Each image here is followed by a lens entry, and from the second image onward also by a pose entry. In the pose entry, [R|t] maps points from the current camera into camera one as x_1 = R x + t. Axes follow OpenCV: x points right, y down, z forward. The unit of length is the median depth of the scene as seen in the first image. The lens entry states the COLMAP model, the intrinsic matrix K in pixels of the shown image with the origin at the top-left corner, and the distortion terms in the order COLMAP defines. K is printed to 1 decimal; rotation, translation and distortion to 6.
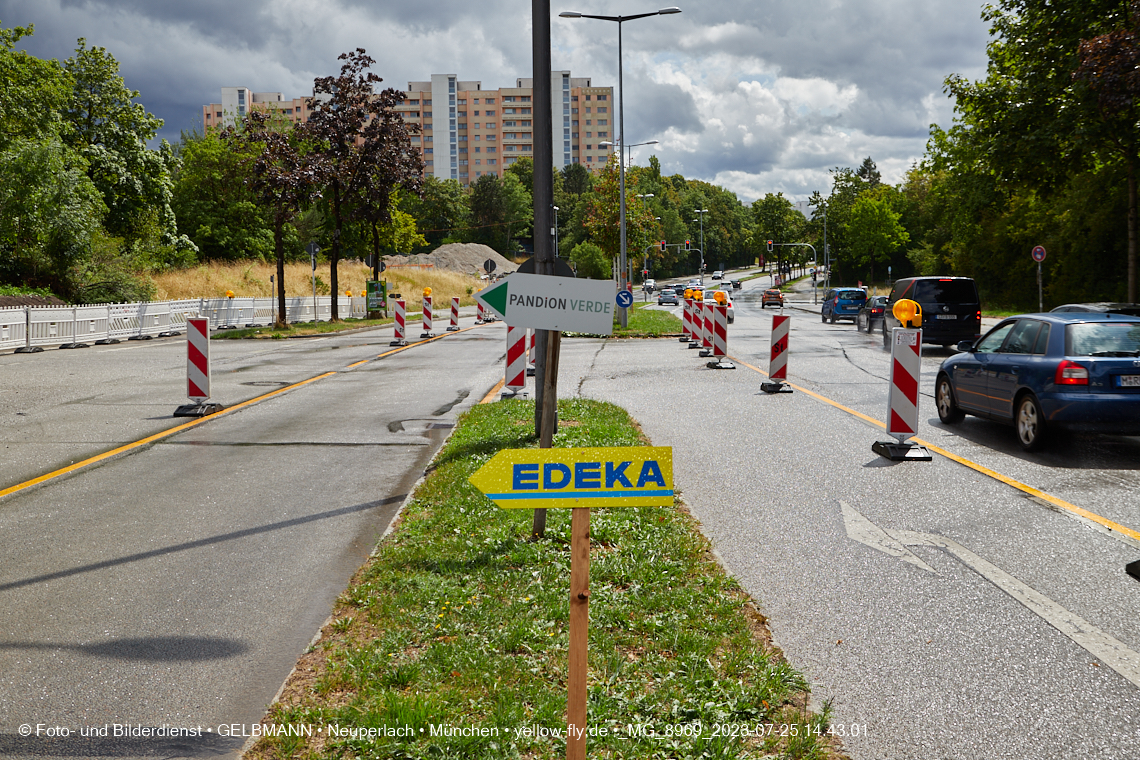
lens RADIAL K [[1208.6, 0, 571.7], [0, 1208.6, 383.2], [0, 0, 1]] dist [-0.040473, 0.000000]
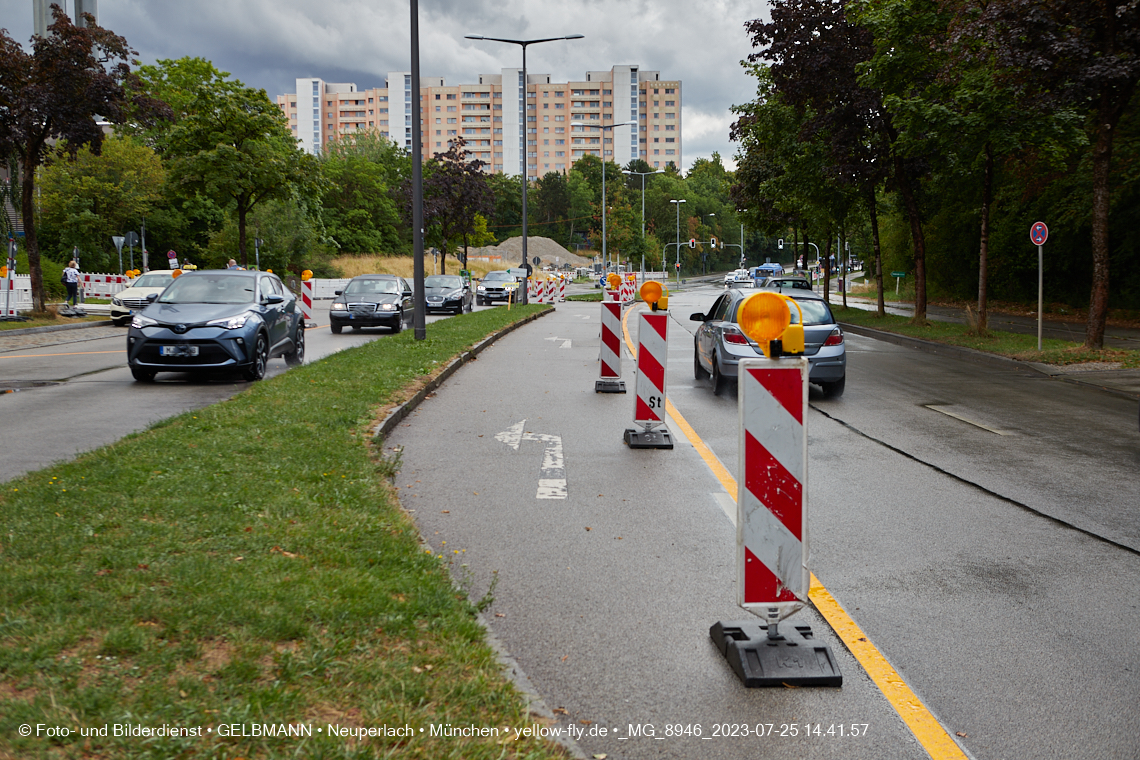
lens RADIAL K [[1386.2, 0, 570.3], [0, 1386.2, 381.4], [0, 0, 1]] dist [-0.005369, 0.000000]
pose [[0.997896, 0.015511, -0.062952, 0.061461], [-0.015916, 0.999856, -0.005936, 0.046172], [0.062851, 0.006926, 0.997999, -0.527958]]
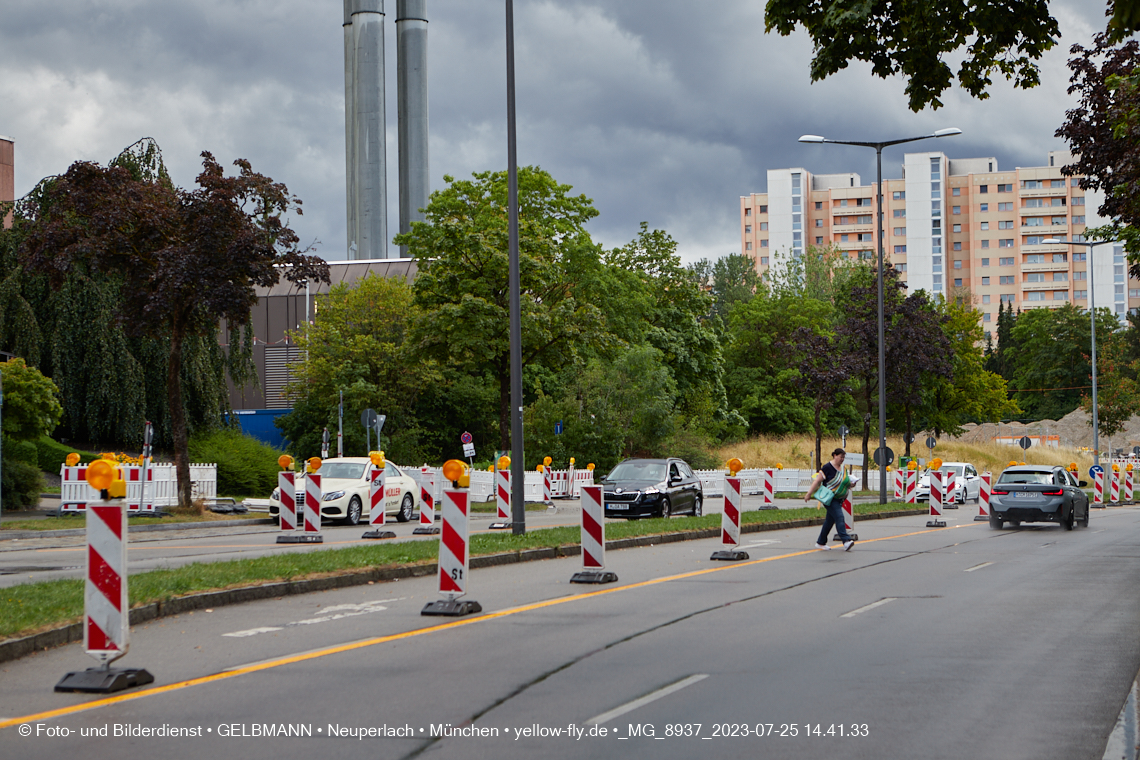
lens RADIAL K [[2230.5, 0, 571.7], [0, 2230.5, 377.8], [0, 0, 1]] dist [0.017699, 0.000000]
pose [[0.934254, -0.007397, -0.356533, 0.170545], [-0.035892, 0.992758, -0.114647, 0.054299], [0.354799, 0.119906, 0.927222, -0.617969]]
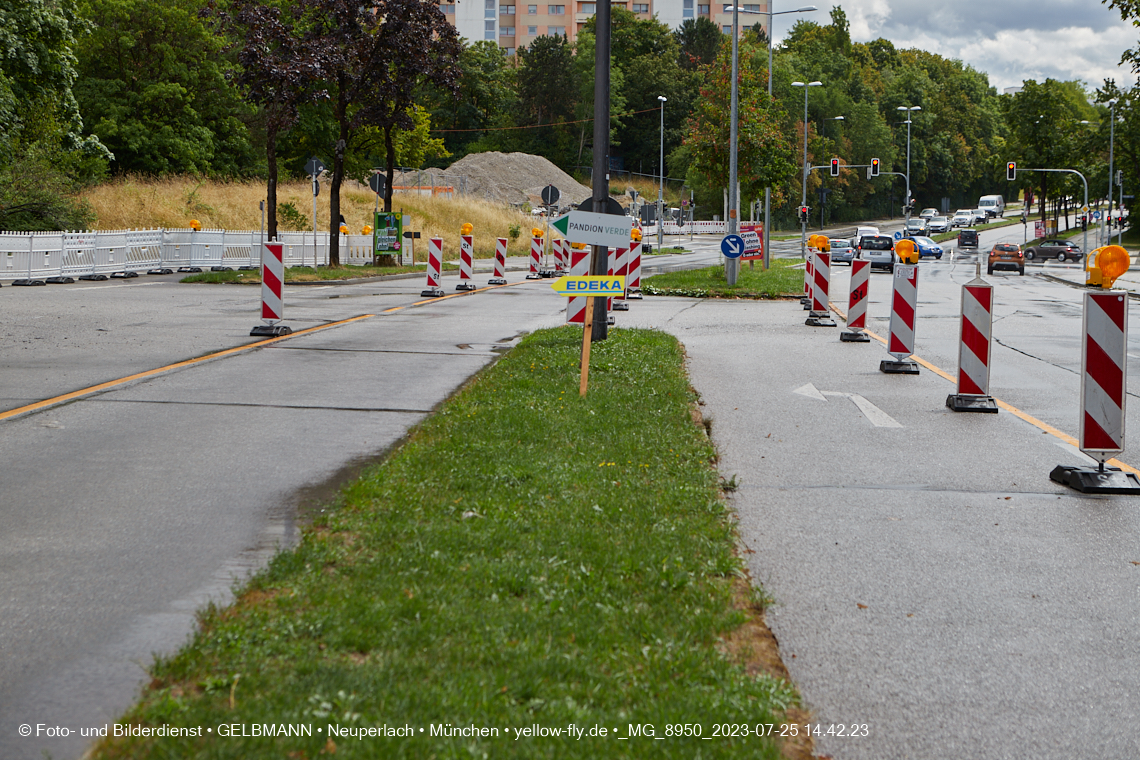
lens RADIAL K [[2230.5, 0, 573.4], [0, 2230.5, 377.8], [0, 0, 1]] dist [0.017699, 0.000000]
pose [[0.998123, 0.030474, -0.053128, 0.010479], [-0.031215, 0.999426, -0.013158, 0.015266], [0.052696, 0.014792, 0.998501, -0.175077]]
